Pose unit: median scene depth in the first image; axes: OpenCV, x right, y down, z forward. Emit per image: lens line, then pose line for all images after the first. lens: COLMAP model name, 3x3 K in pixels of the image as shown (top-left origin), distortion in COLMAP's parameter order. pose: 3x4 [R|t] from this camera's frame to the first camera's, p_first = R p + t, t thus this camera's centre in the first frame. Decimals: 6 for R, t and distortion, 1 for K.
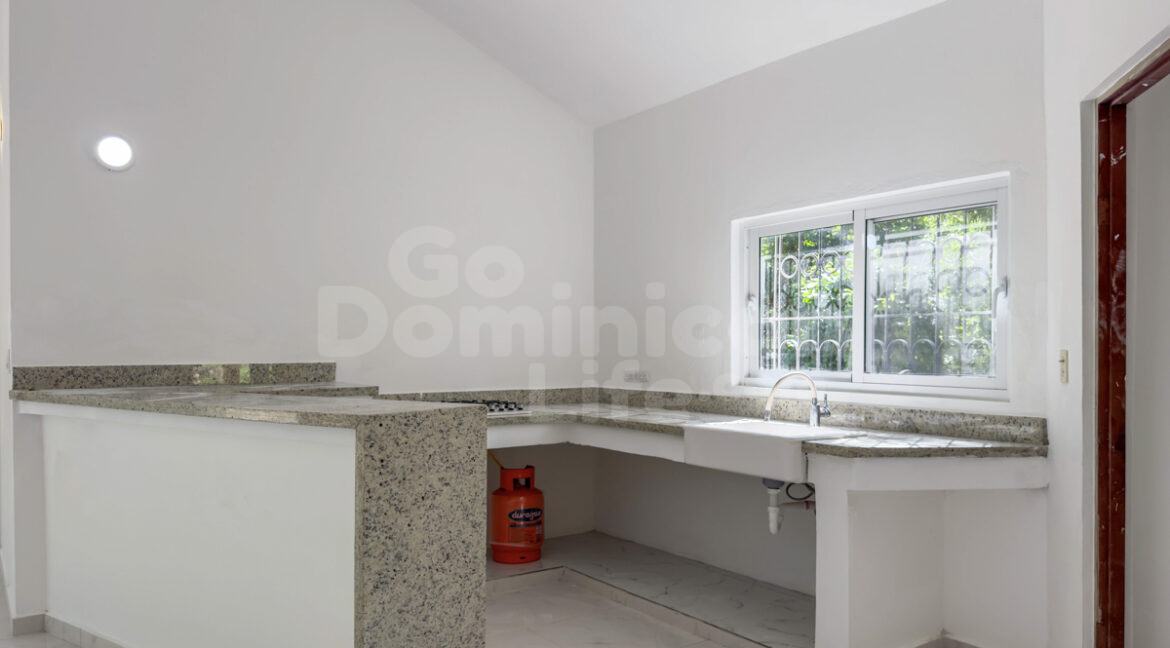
lens RADIAL K [[825.9, 0, 588.7], [0, 825.9, 351.9], [0, 0, 1]] dist [0.182934, -0.385764]
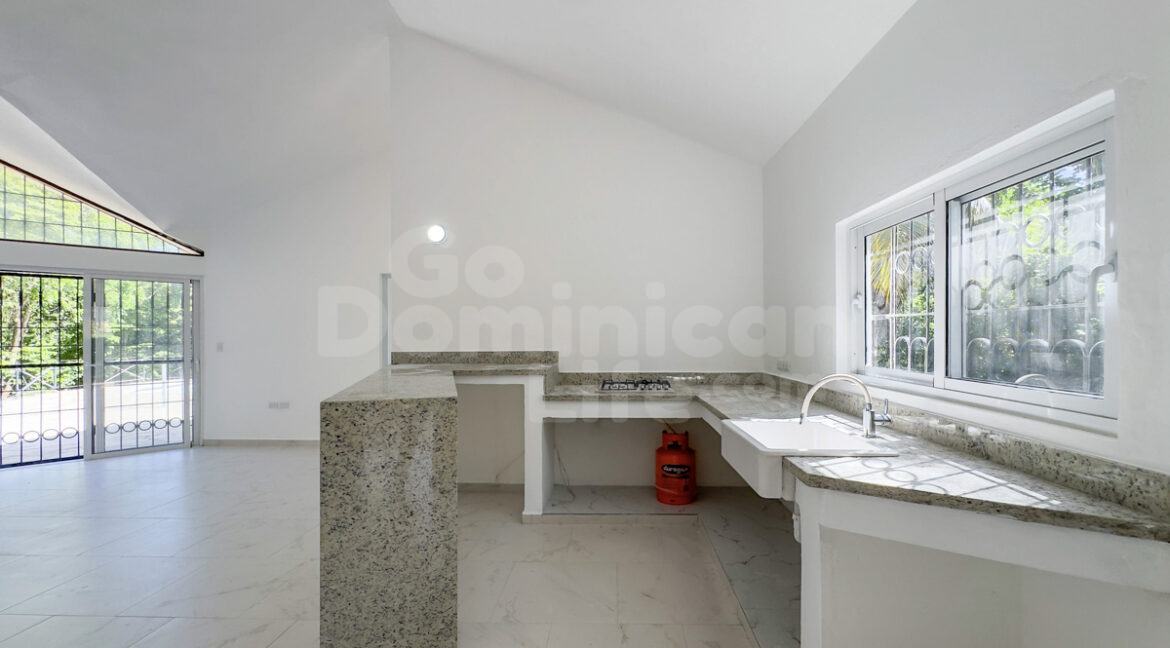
lens RADIAL K [[474.9, 0, 599.2], [0, 474.9, 335.5], [0, 0, 1]] dist [-0.004230, -0.000257]
pose [[0.804432, -0.000672, -0.594044, 0.477685], [0.001211, 0.999999, 0.000507, -0.027713], [0.594043, -0.001127, 0.804433, 0.564544]]
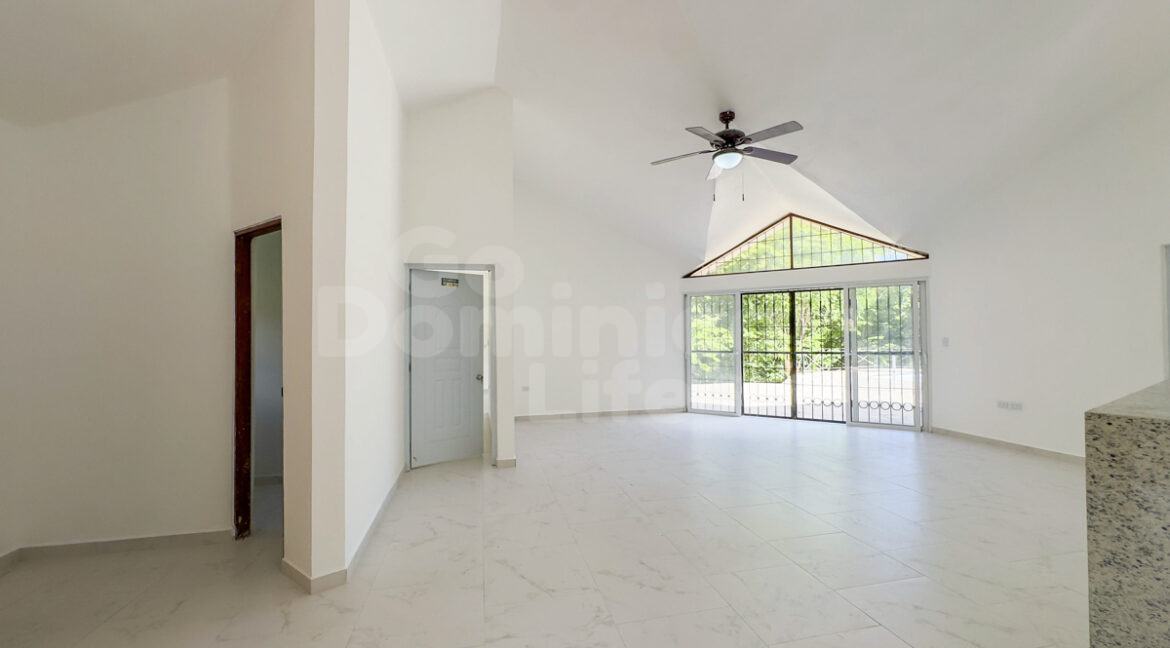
lens RADIAL K [[470.5, 0, 588.9], [0, 470.5, 324.7], [0, 0, 1]] dist [-0.000280, 0.000252]
pose [[-0.365893, -0.011184, -0.930590, 0.542830], [0.009888, 0.999825, -0.015904, -0.039926], [0.930604, -0.015021, -0.365719, 0.507061]]
